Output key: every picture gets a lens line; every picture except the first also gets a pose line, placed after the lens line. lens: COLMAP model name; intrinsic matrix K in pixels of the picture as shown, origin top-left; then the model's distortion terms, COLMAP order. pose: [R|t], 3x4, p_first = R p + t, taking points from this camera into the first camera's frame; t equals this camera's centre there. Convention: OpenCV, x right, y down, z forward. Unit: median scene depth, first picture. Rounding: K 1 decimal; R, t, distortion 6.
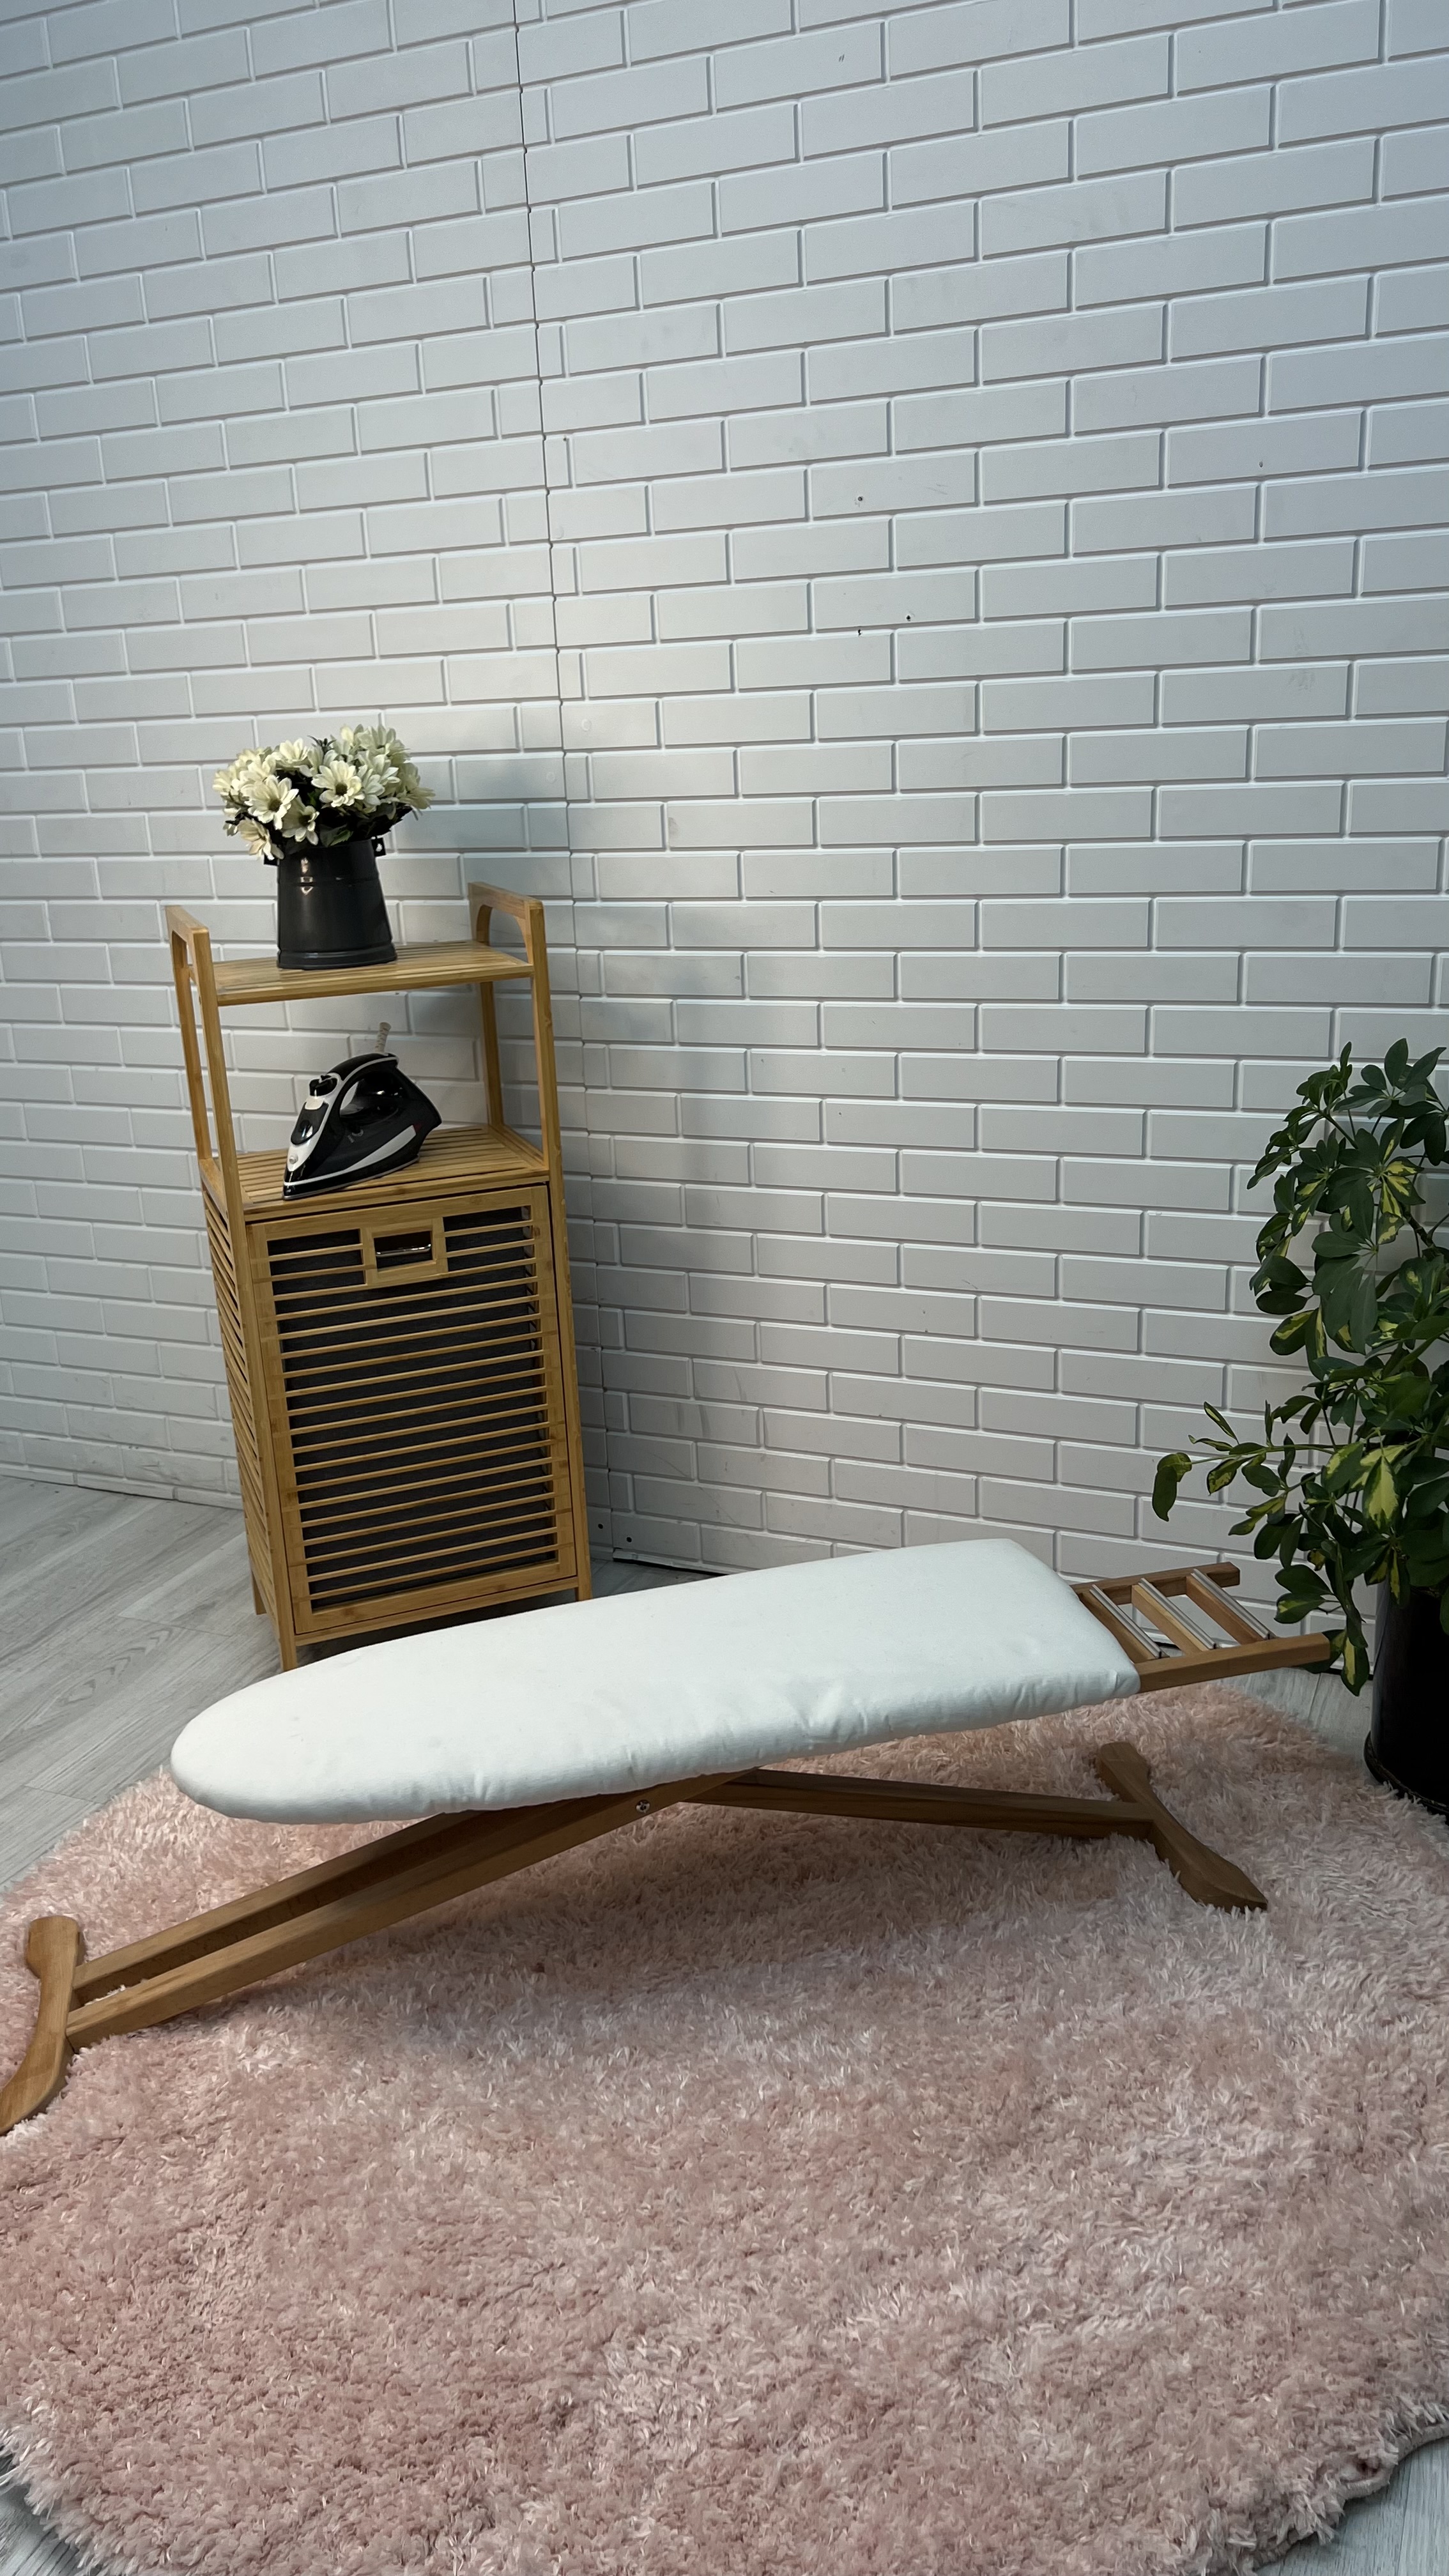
lens RADIAL K [[1882.9, 0, 724.5], [0, 1882.9, 1288.0], [0, 0, 1]] dist [0.097577, -0.174876]
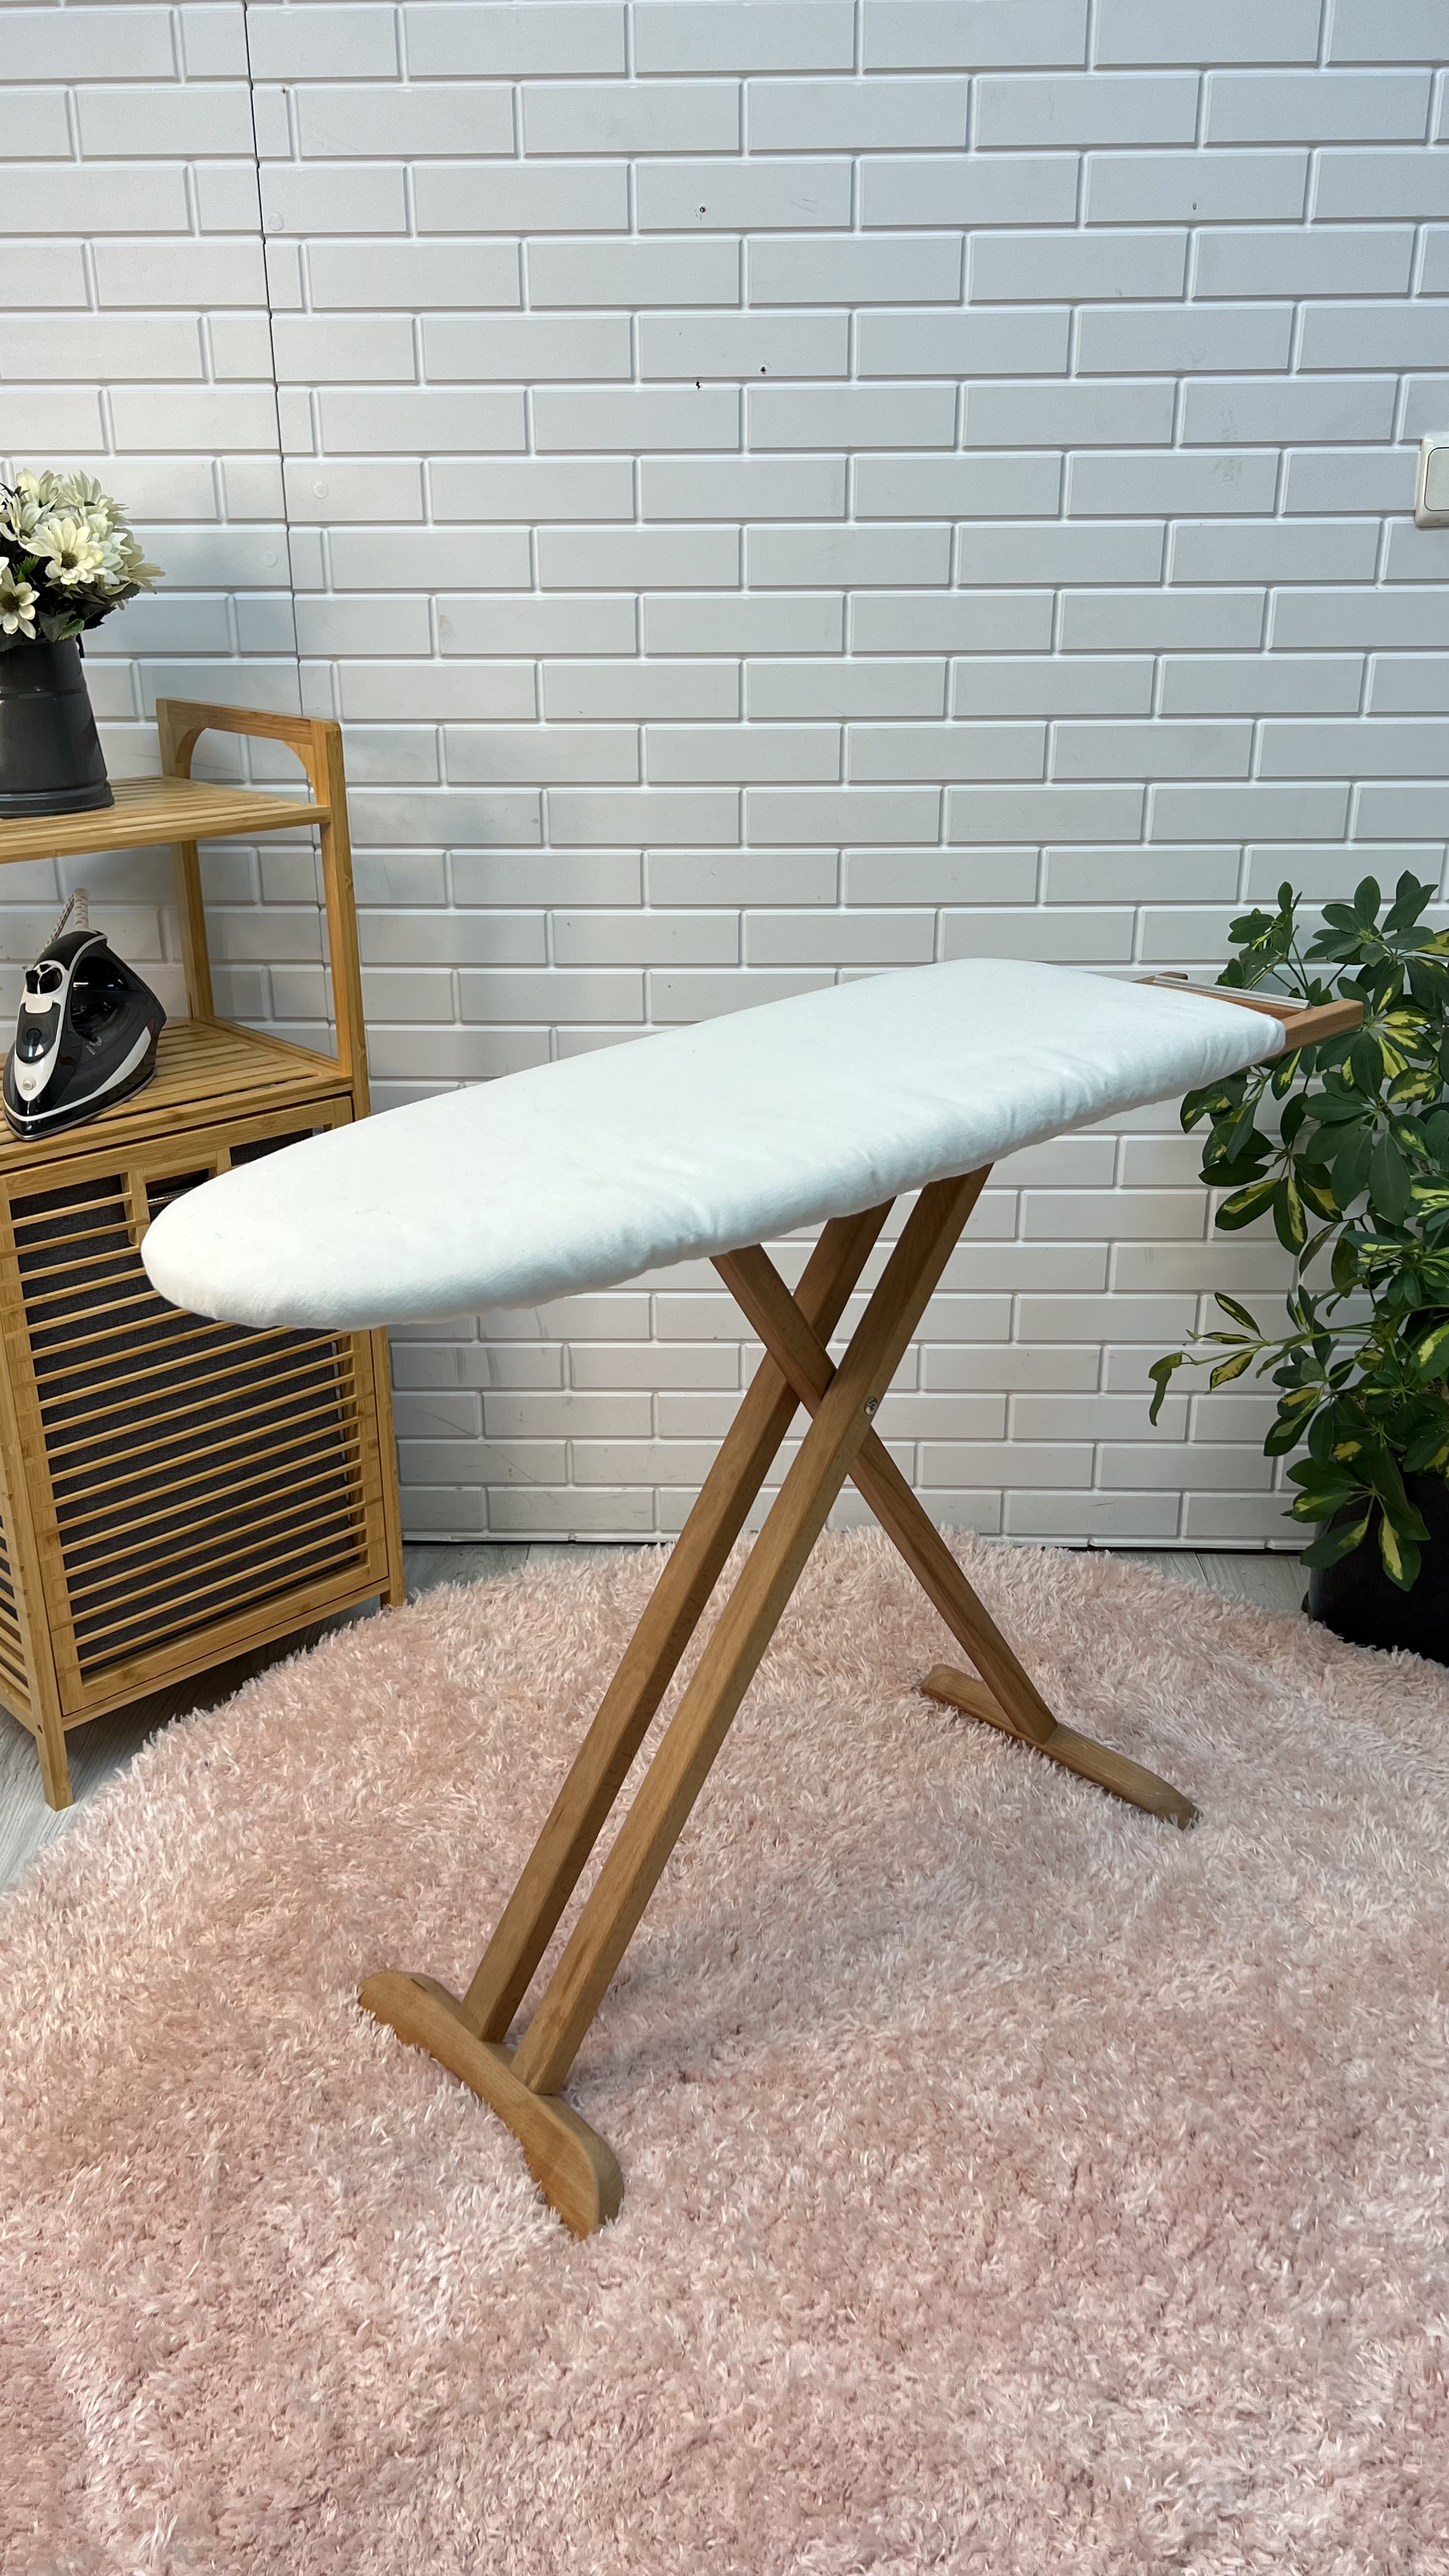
lens RADIAL K [[1918.7, 0, 724.5], [0, 1918.7, 1288.0], [0, 0, 1]] dist [0.031028, -0.007432]
pose [[0.925979, -0.103476, 0.363120, -0.252114], [0.076359, 0.993163, 0.088296, -0.034607], [-0.369773, -0.054033, 0.927549, 0.209874]]
